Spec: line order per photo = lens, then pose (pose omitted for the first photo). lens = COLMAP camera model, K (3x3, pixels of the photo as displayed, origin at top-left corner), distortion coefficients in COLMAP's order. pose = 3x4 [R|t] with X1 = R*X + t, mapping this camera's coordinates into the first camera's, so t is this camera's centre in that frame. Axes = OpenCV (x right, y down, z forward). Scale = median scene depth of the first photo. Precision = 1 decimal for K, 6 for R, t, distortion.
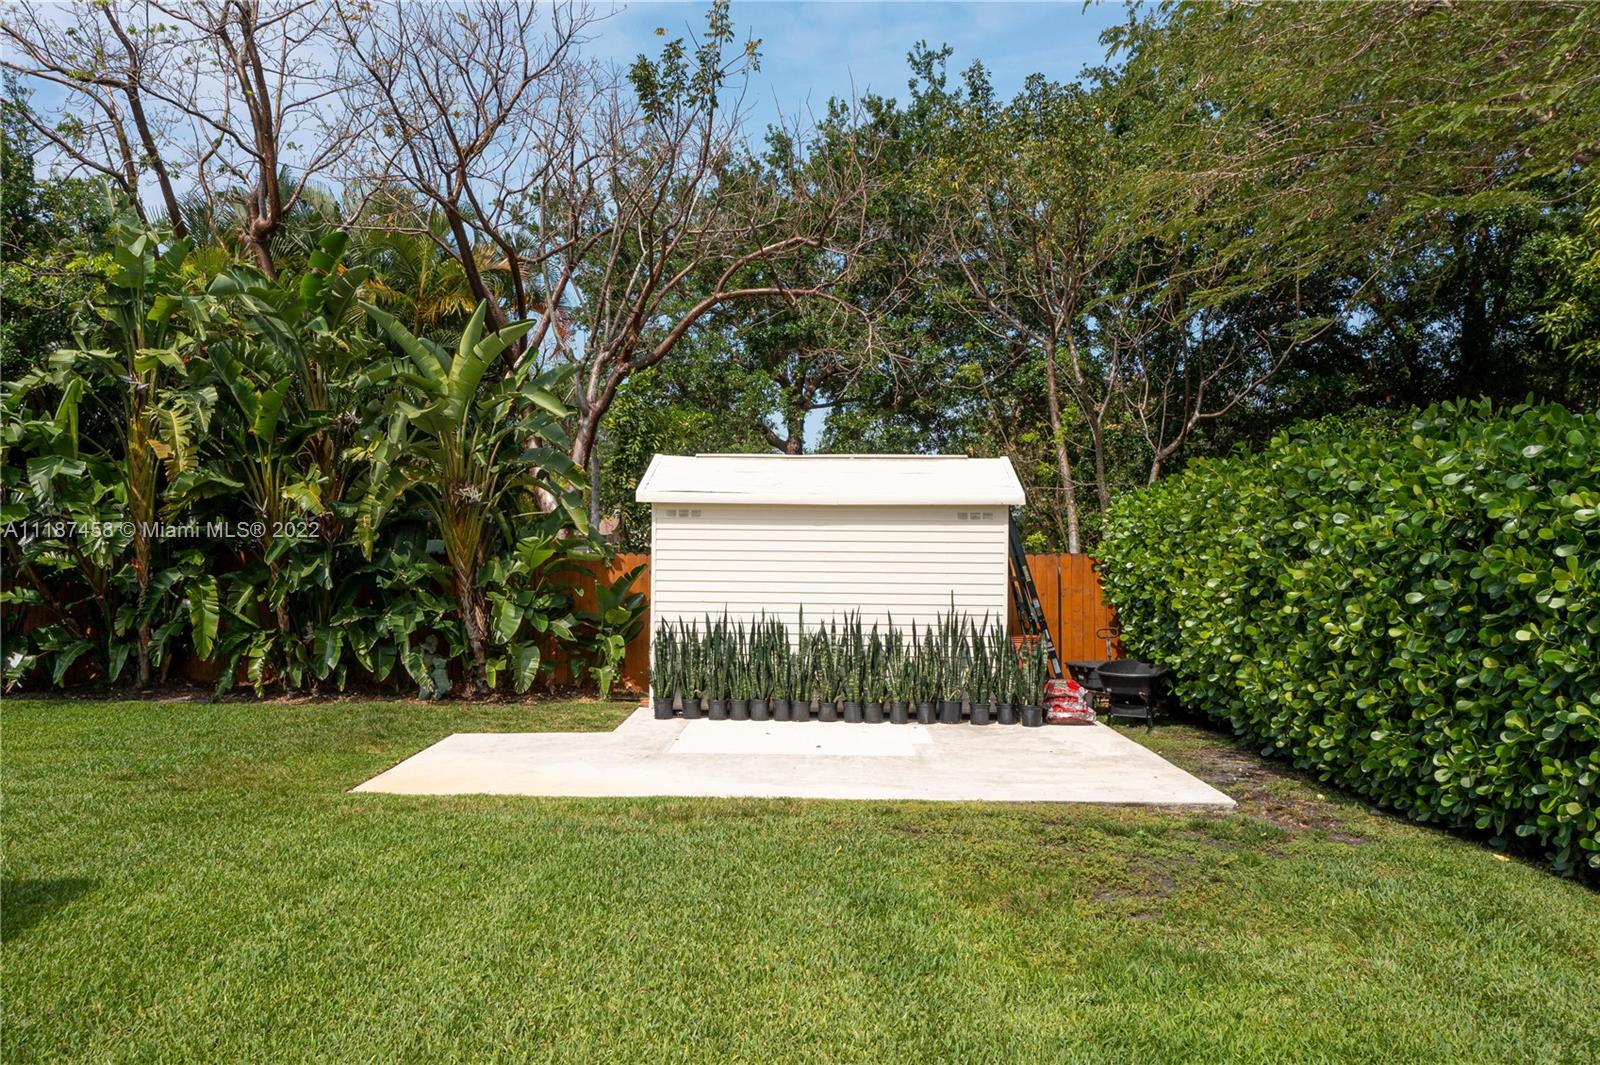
lens RADIAL K [[1263.6, 0, 800.1], [0, 1263.6, 535.1], [0, 0, 1]] dist [0.006710, -0.008991]
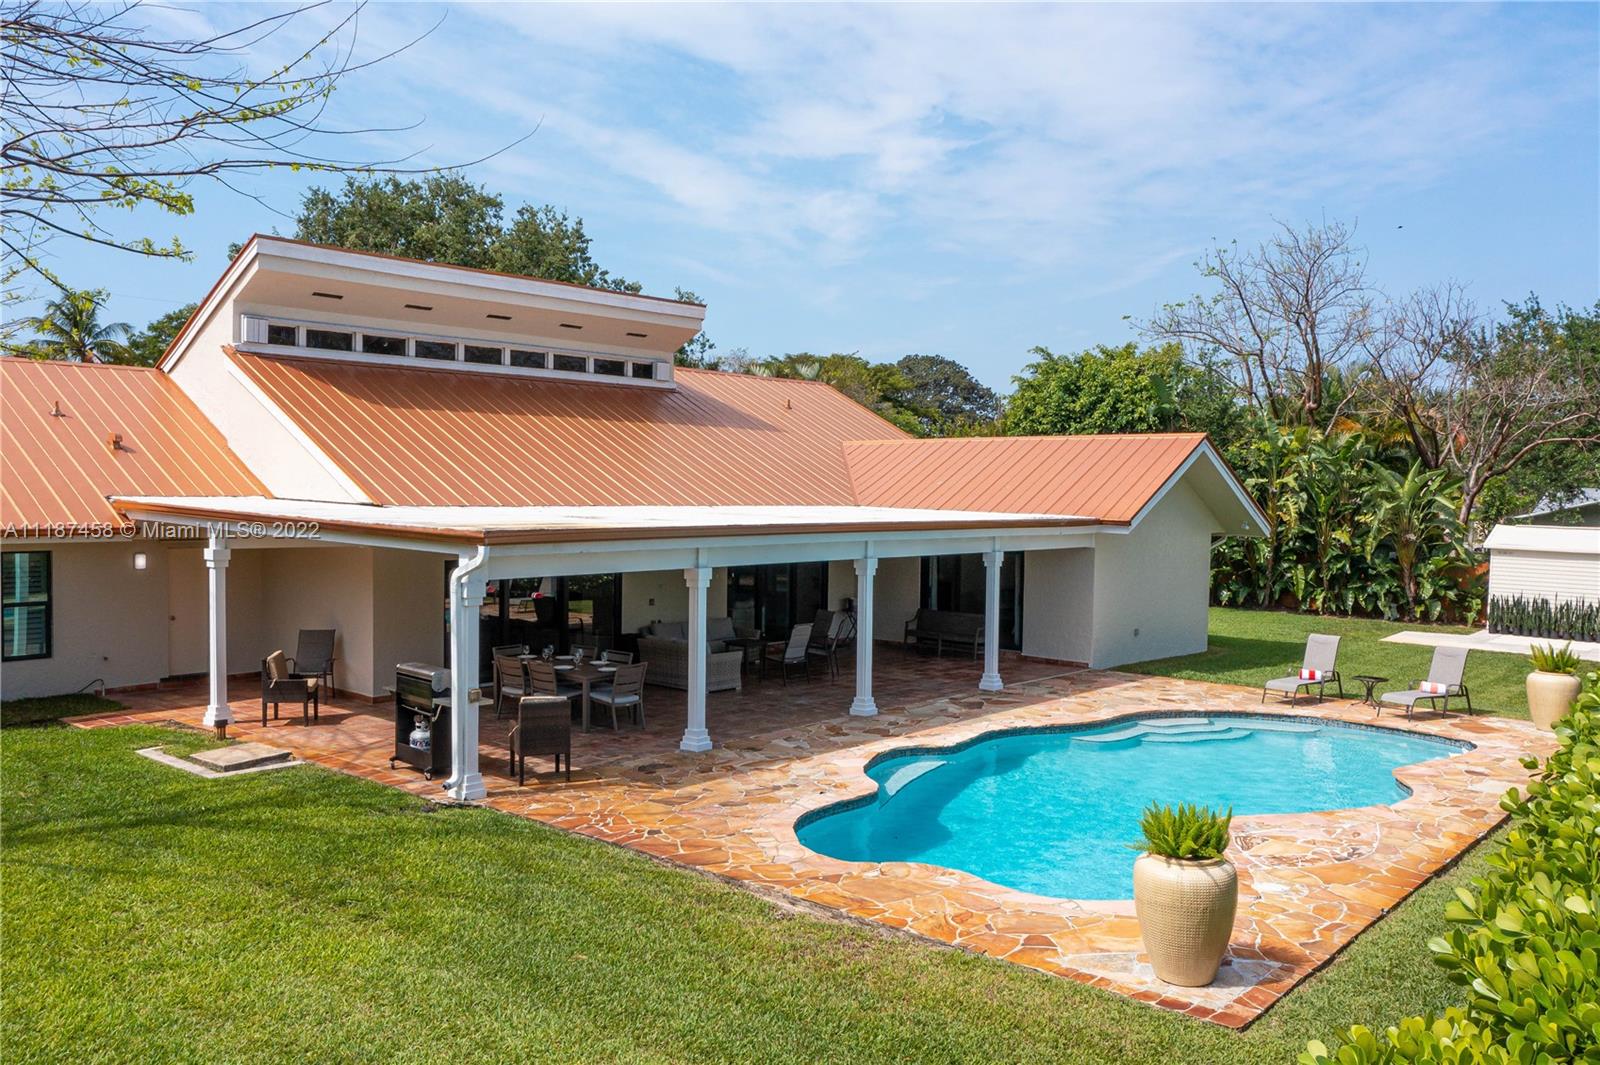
lens RADIAL K [[1263.6, 0, 805.8], [0, 1263.6, 534.9], [0, 0, 1]] dist [0.006710, -0.008991]
pose [[0.783631, 0.036527, -0.620152, 0.342163], [-0.008487, 0.998806, 0.048105, -0.147125], [0.621169, -0.032434, 0.783005, -1.661106]]
